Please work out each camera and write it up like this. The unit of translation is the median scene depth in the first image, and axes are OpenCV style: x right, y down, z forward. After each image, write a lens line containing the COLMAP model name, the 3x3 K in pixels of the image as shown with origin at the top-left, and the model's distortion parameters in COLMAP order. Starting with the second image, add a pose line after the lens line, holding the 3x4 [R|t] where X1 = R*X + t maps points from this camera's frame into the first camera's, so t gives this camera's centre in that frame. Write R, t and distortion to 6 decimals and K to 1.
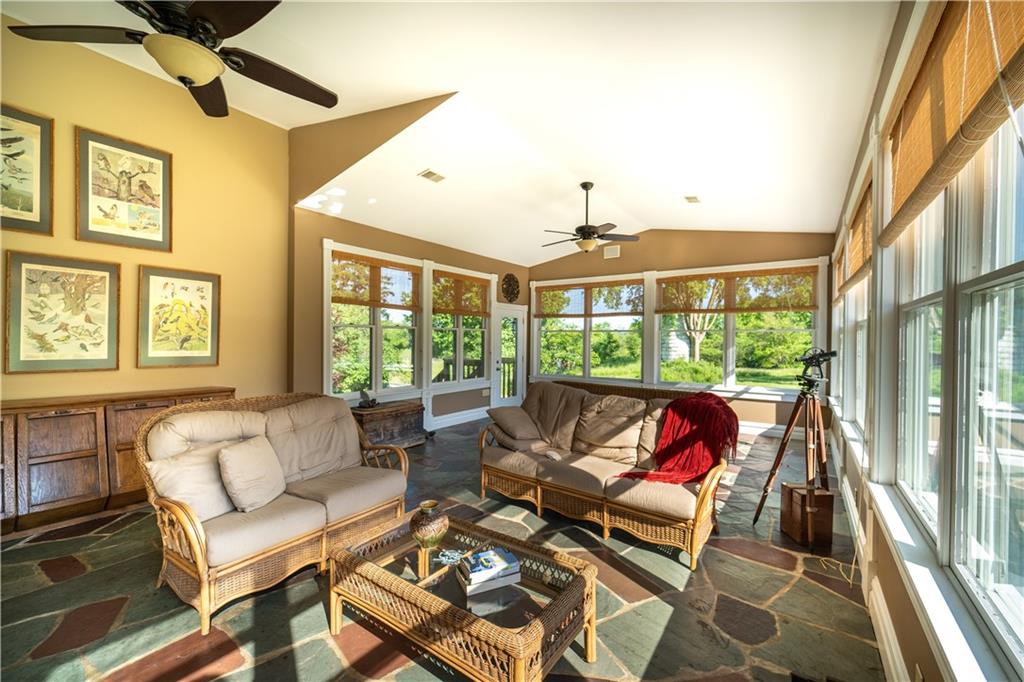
lens RADIAL K [[418.6, 0, 511.9], [0, 418.6, 339.1], [0, 0, 1]] dist [-0.002288, -0.000560]
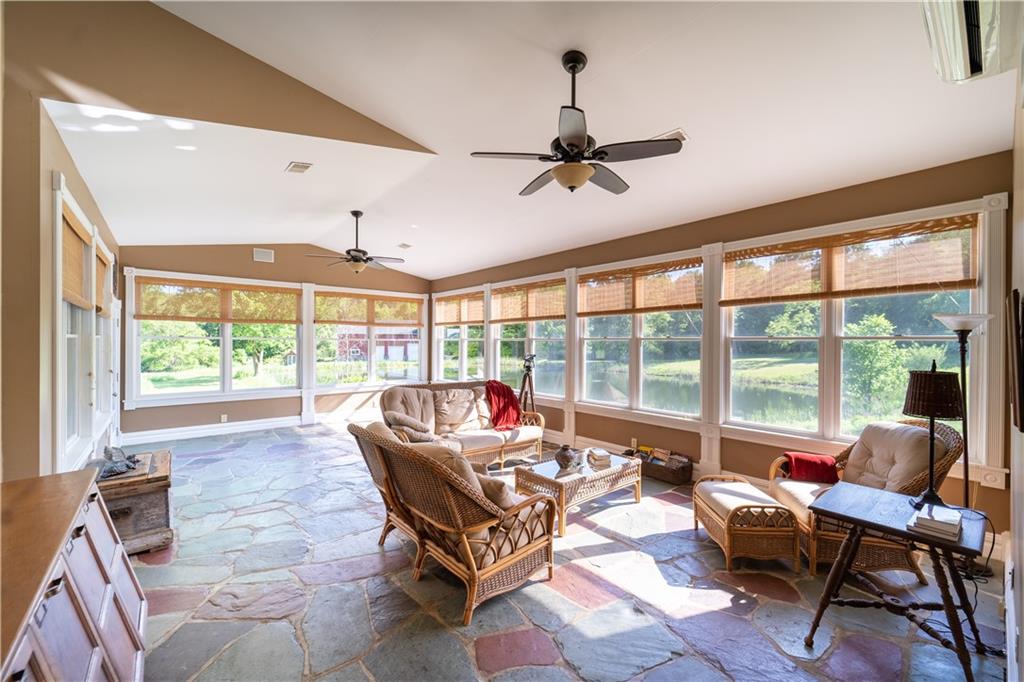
lens RADIAL K [[418.6, 0, 516.0], [0, 418.6, 343.7], [0, 0, 1]] dist [-0.002288, -0.000560]
pose [[0.234486, -0.010611, 0.972062, -0.585445], [-0.002959, 0.999928, 0.011629, -0.022078], [-0.972115, -0.005604, 0.234438, 0.230810]]
